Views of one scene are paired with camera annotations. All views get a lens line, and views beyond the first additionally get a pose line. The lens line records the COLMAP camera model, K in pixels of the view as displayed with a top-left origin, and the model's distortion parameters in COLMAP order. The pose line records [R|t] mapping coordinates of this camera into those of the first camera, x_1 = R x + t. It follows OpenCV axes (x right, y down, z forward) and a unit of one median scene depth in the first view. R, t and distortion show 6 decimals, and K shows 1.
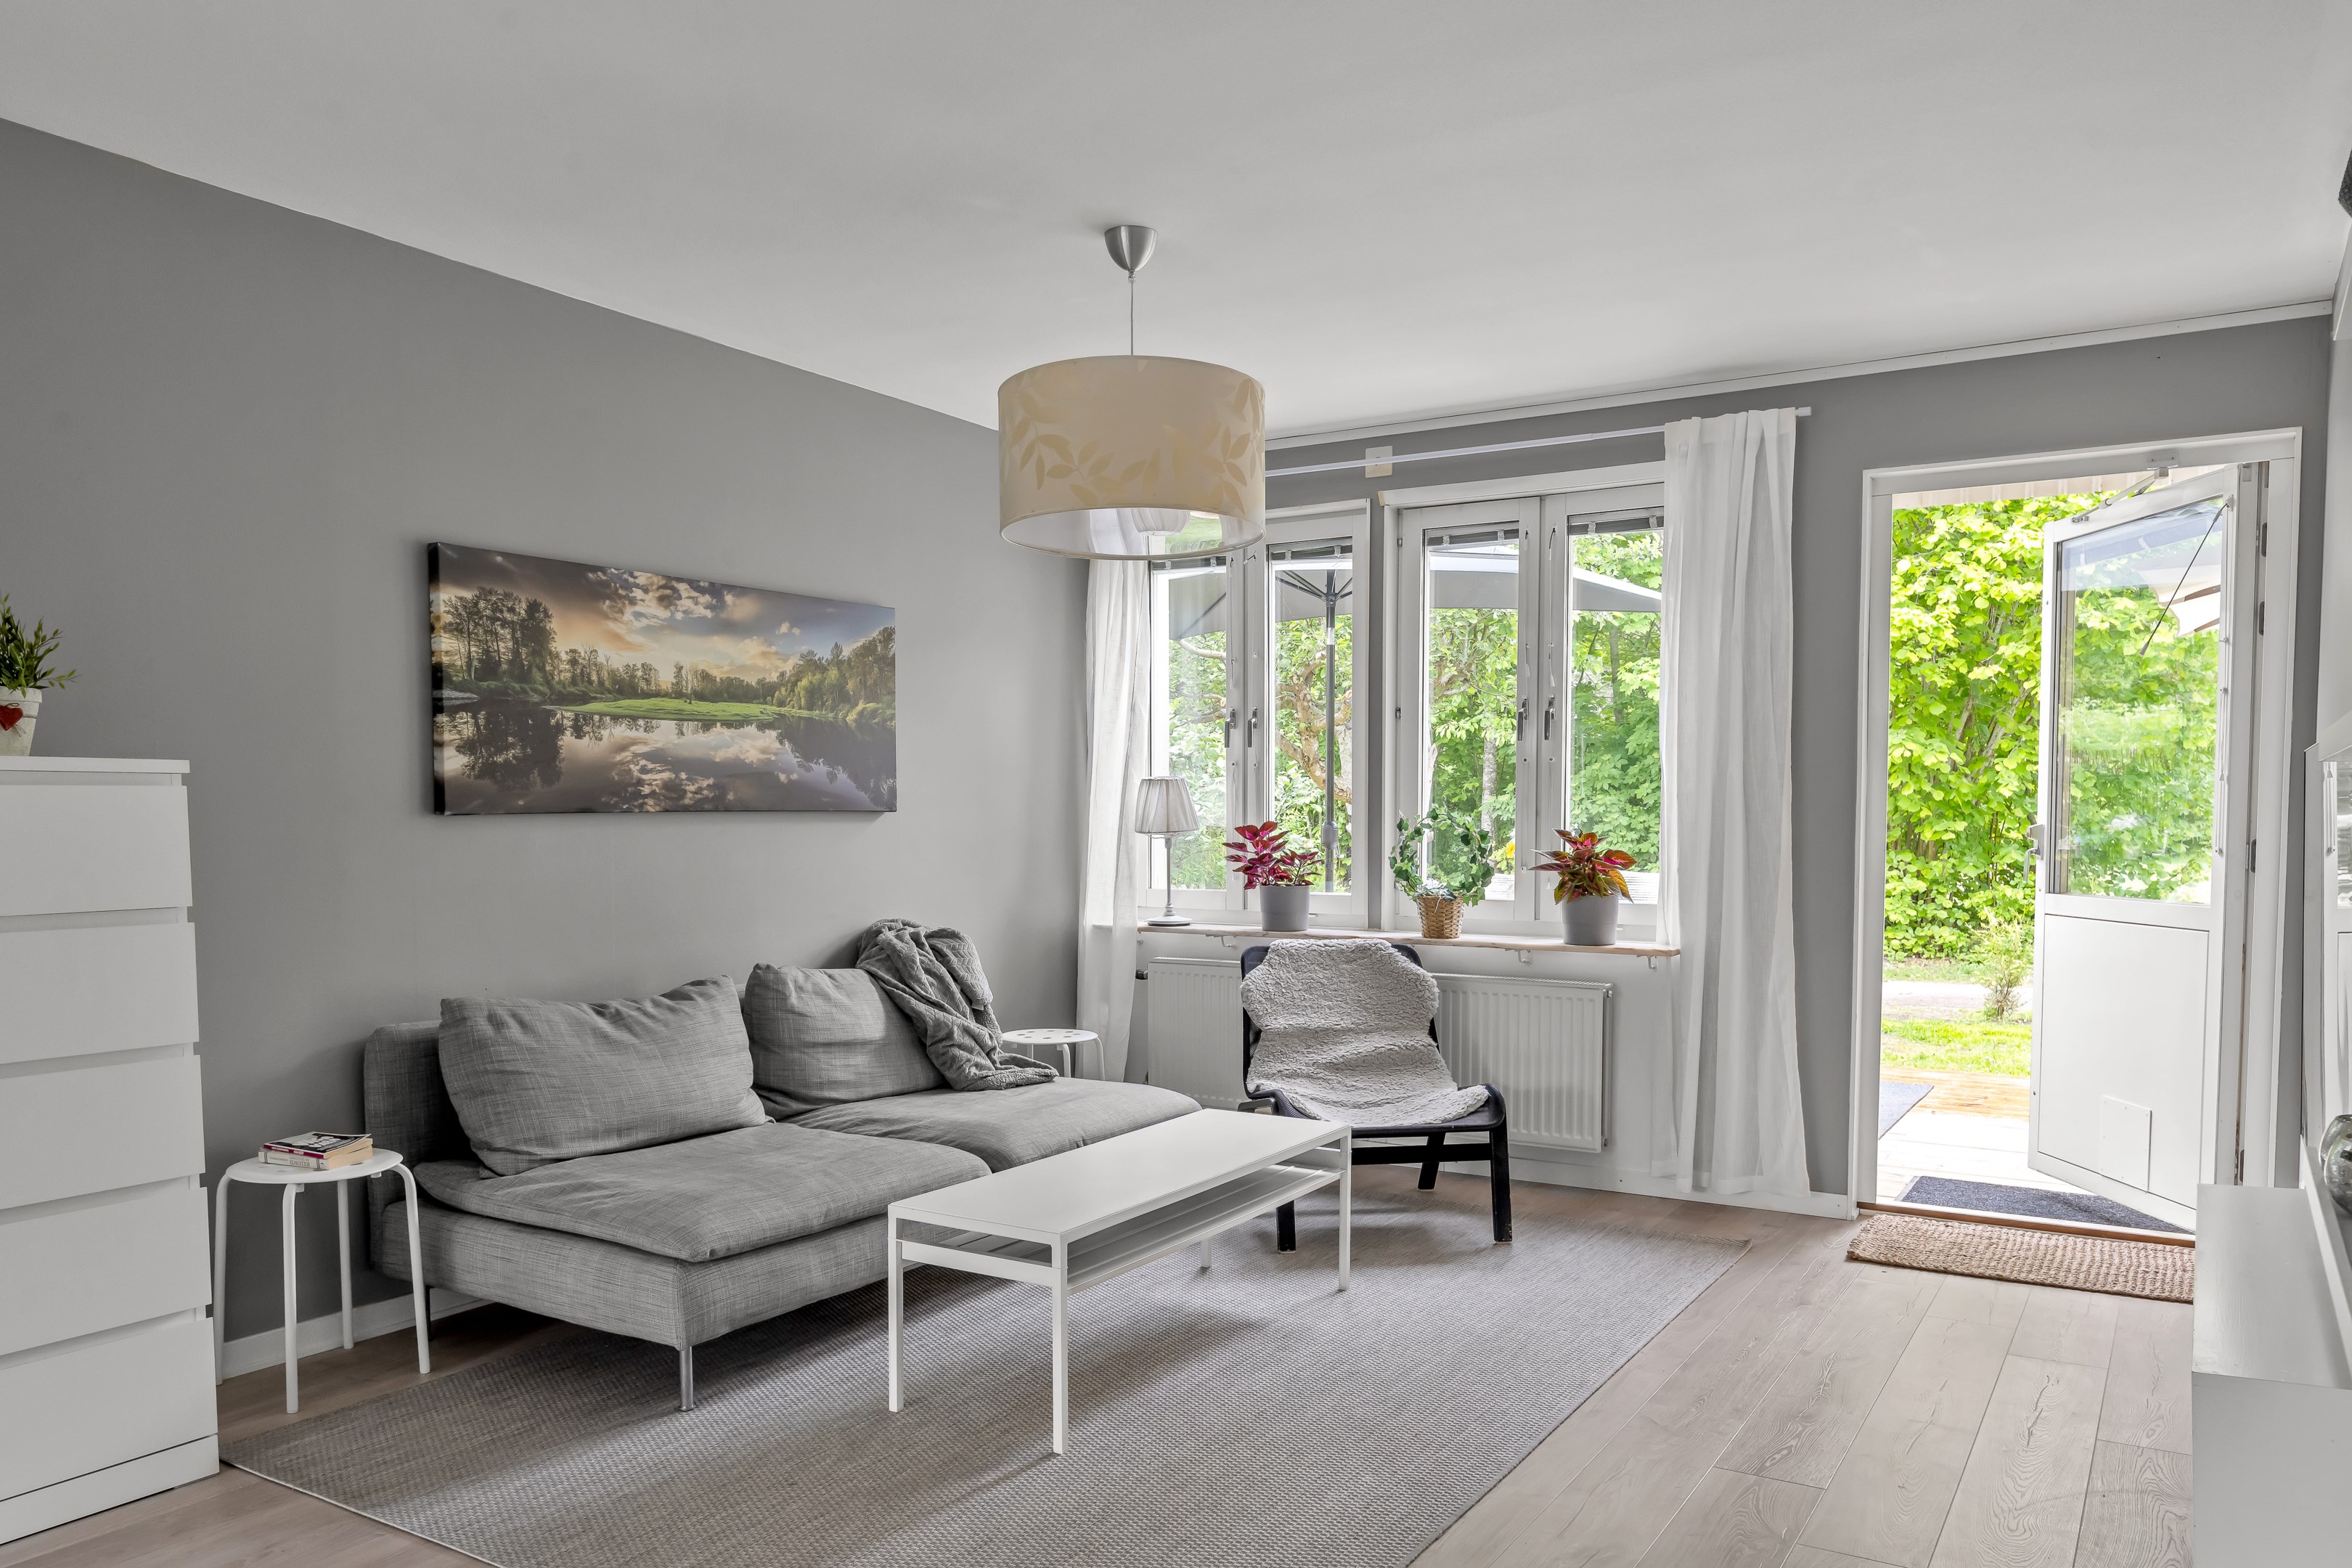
lens RADIAL K [[1642.3, 0, 1179.7], [0, 1642.3, 907.8], [0, 0, 1]] dist [-0.001923, 0.001056]
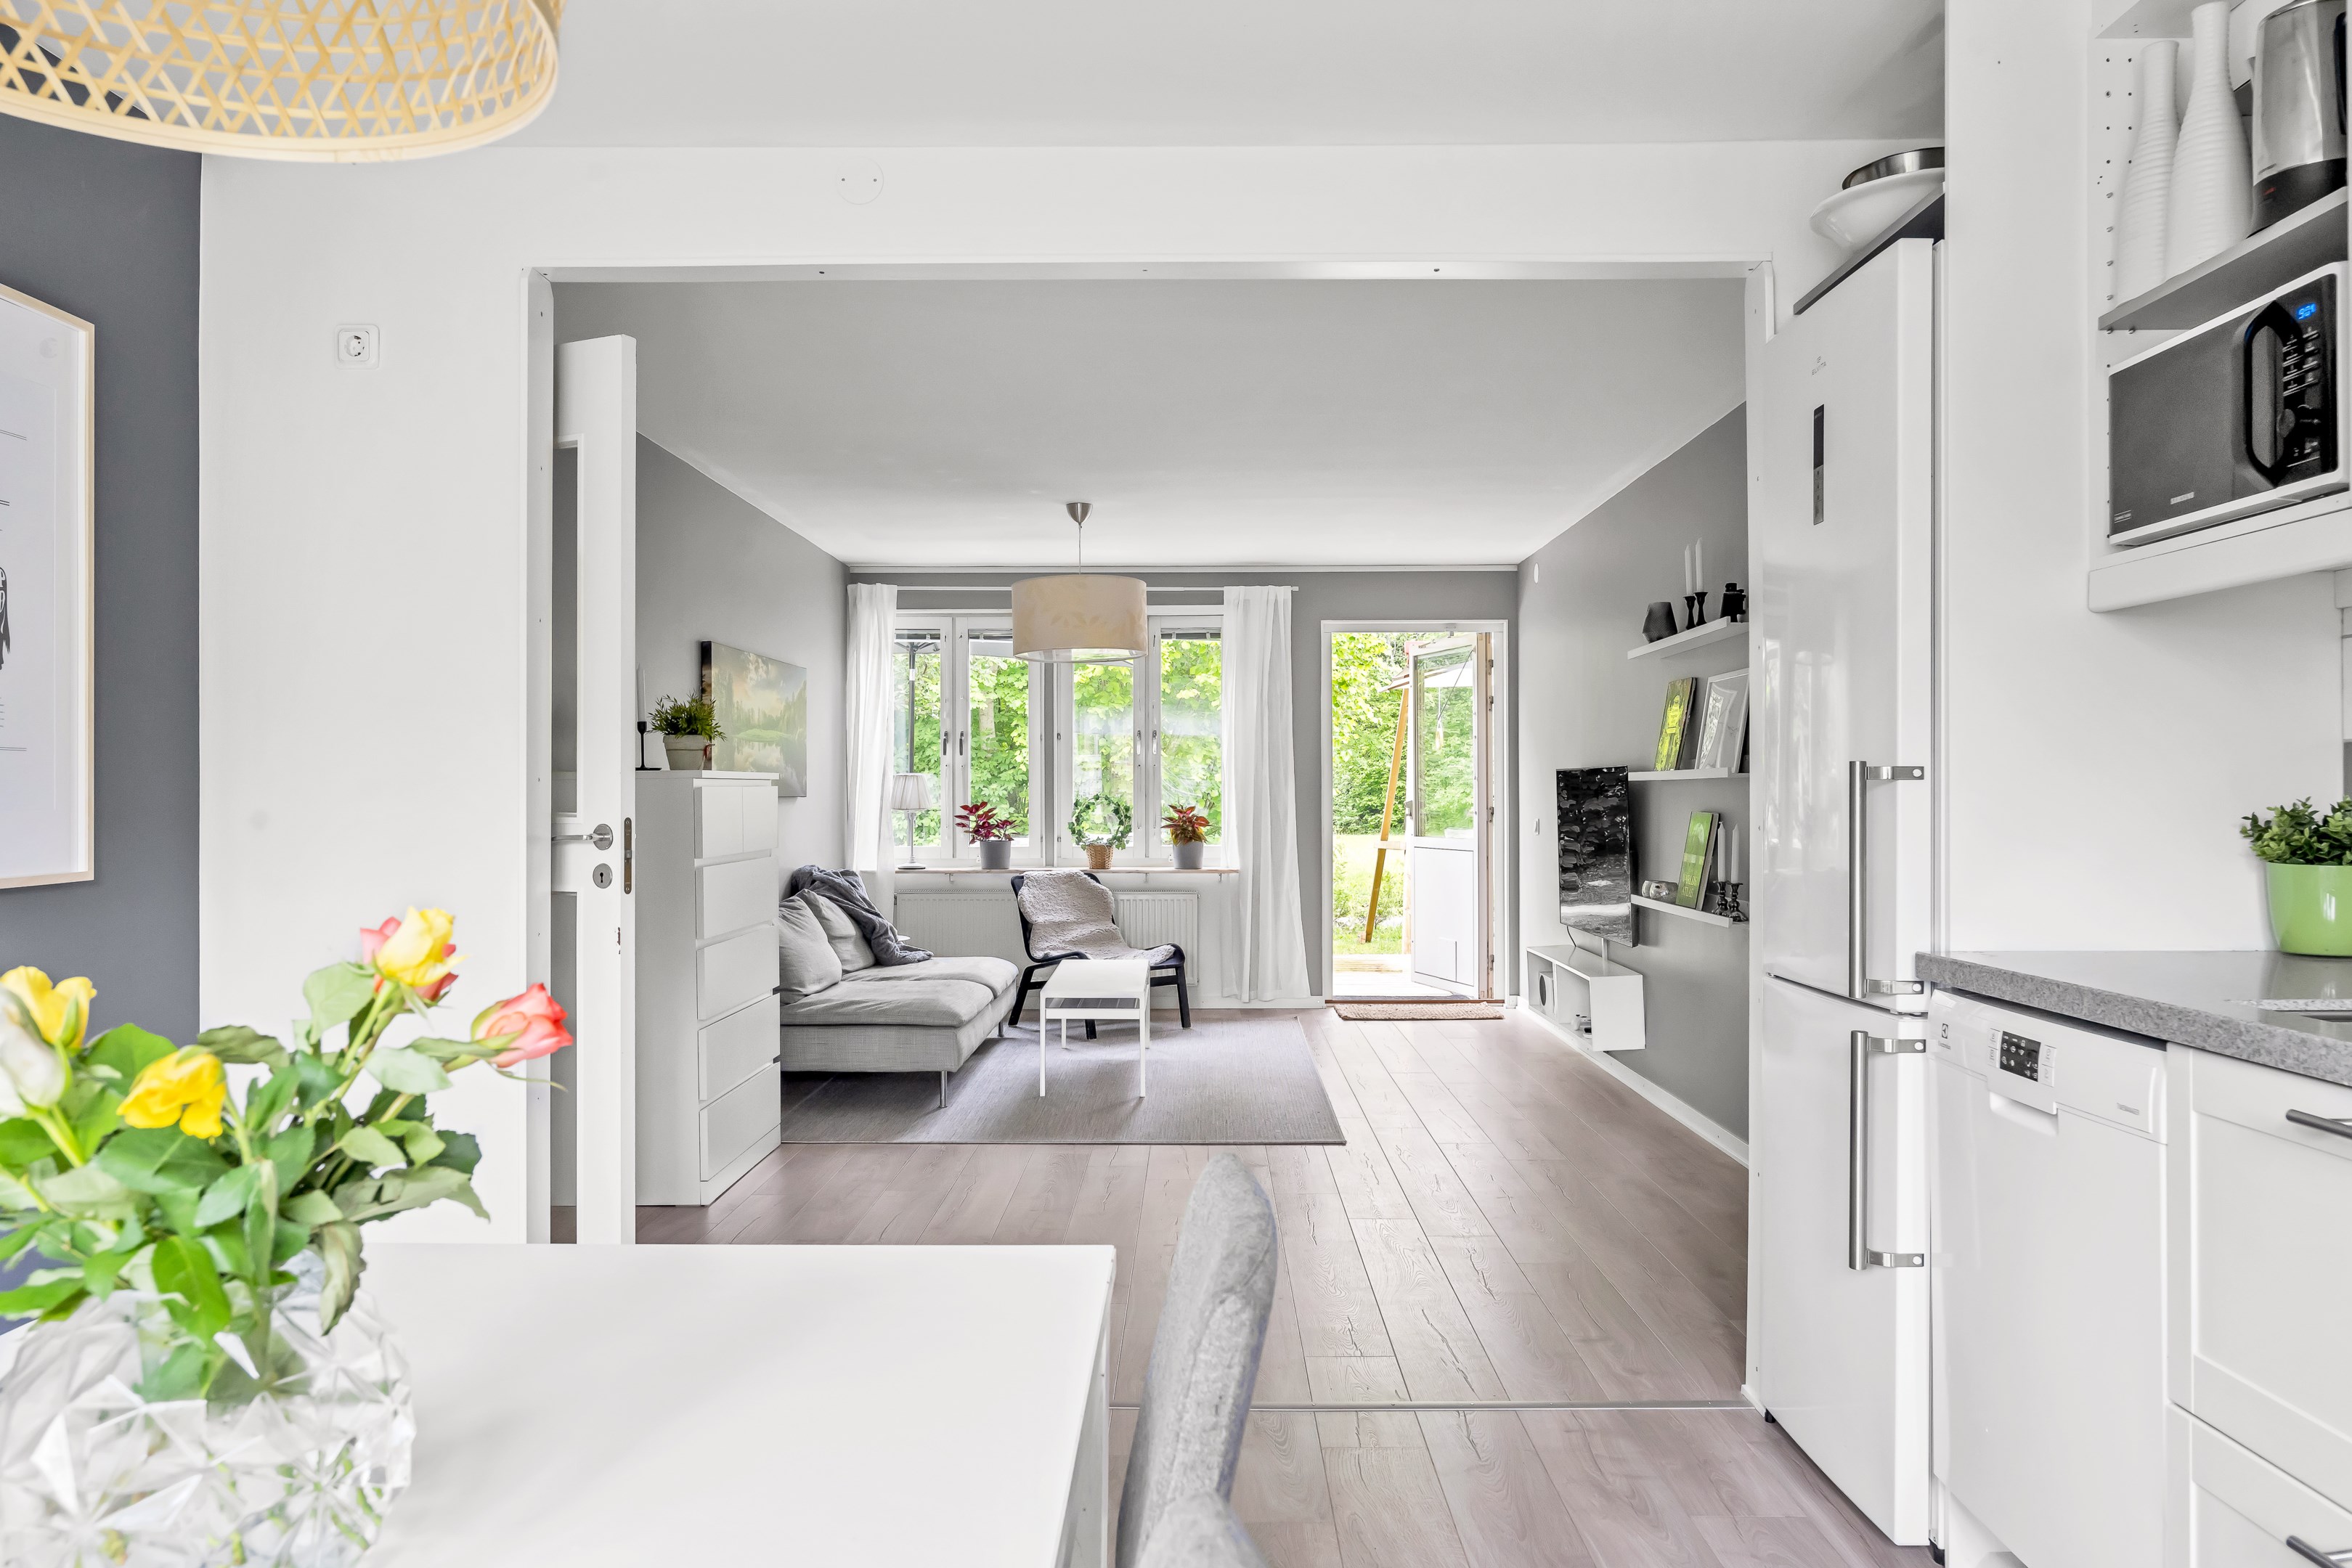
lens RADIAL K [[1612.4, 0, 1176.0], [0, 1612.4, 784.0], [0, 0, 1]] dist [-0.003098, -0.002021]
pose [[0.856488, -0.001002, 0.516166, -0.736327], [0.033724, 0.997970, -0.054022, 0.026893], [-0.515064, 0.063677, 0.854783, -0.551527]]
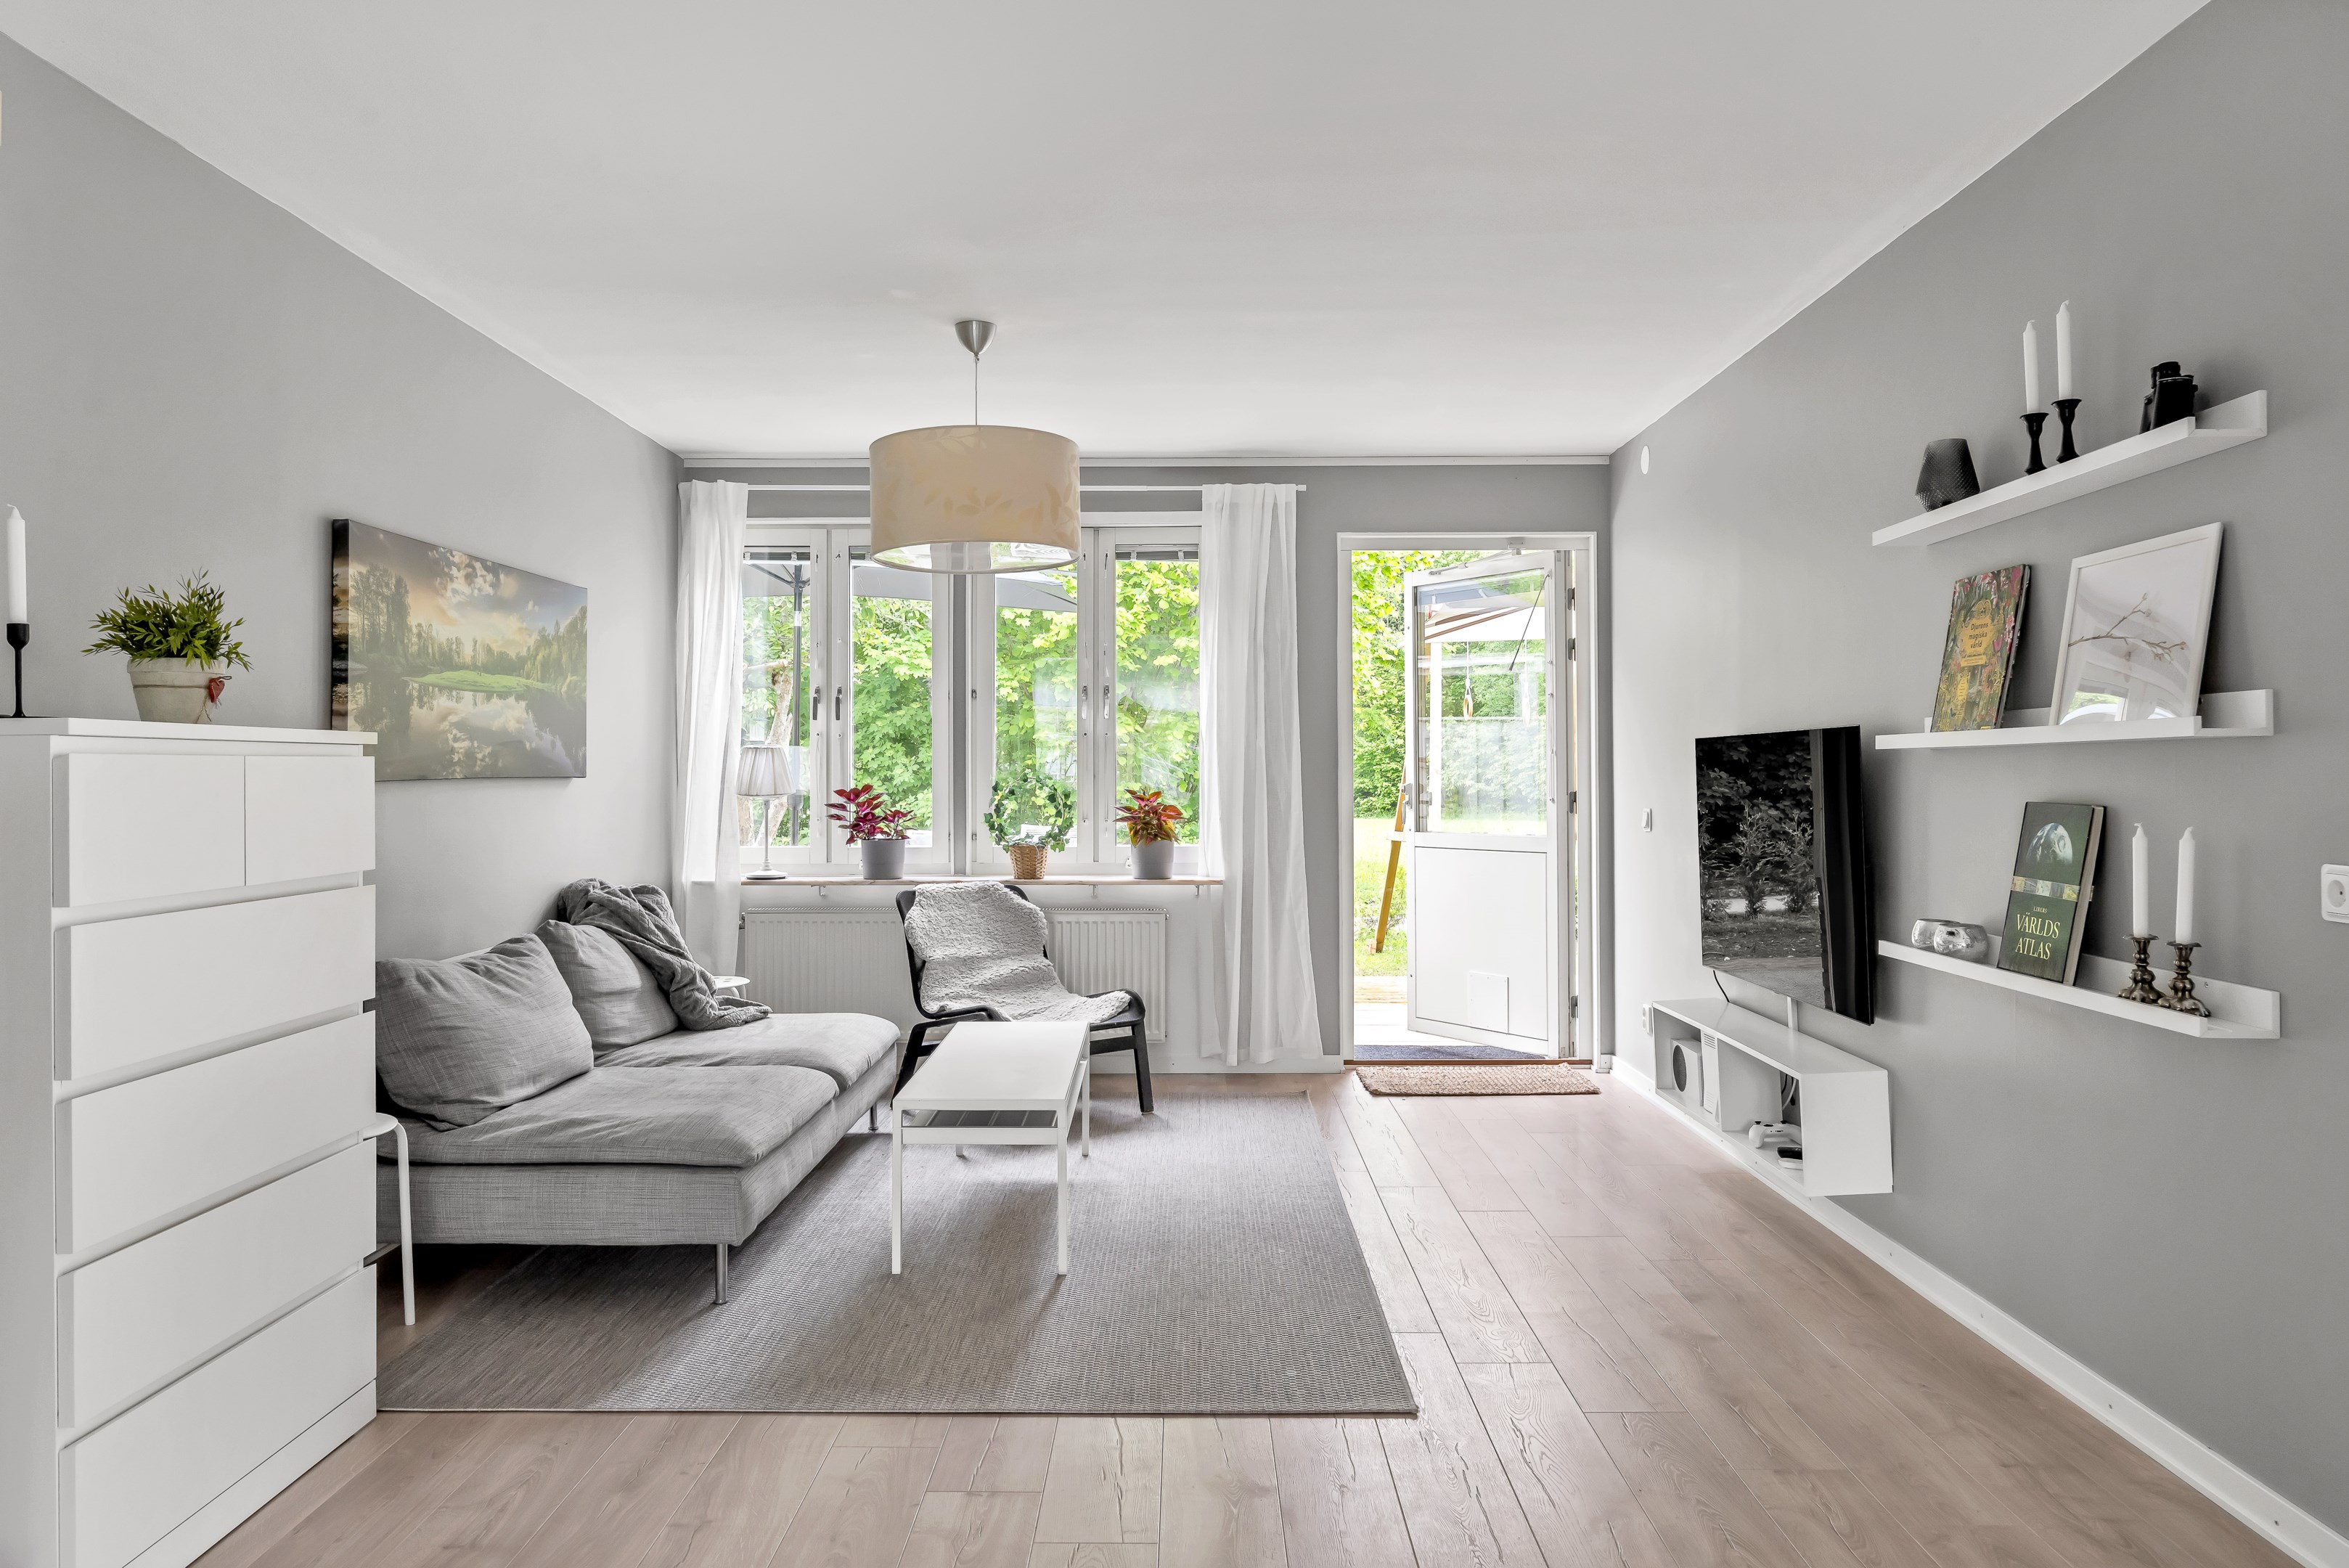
lens RADIAL K [[1629.4, 0, 1163.5], [0, 1629.4, 743.9], [0, 0, 1]] dist [-0.002945, 0.000192]
pose [[0.856131, 0.005844, 0.516726, -0.440497], [0.034136, 0.997112, -0.067834, 0.004516], [-0.515630, 0.075714, 0.853459, -0.105899]]
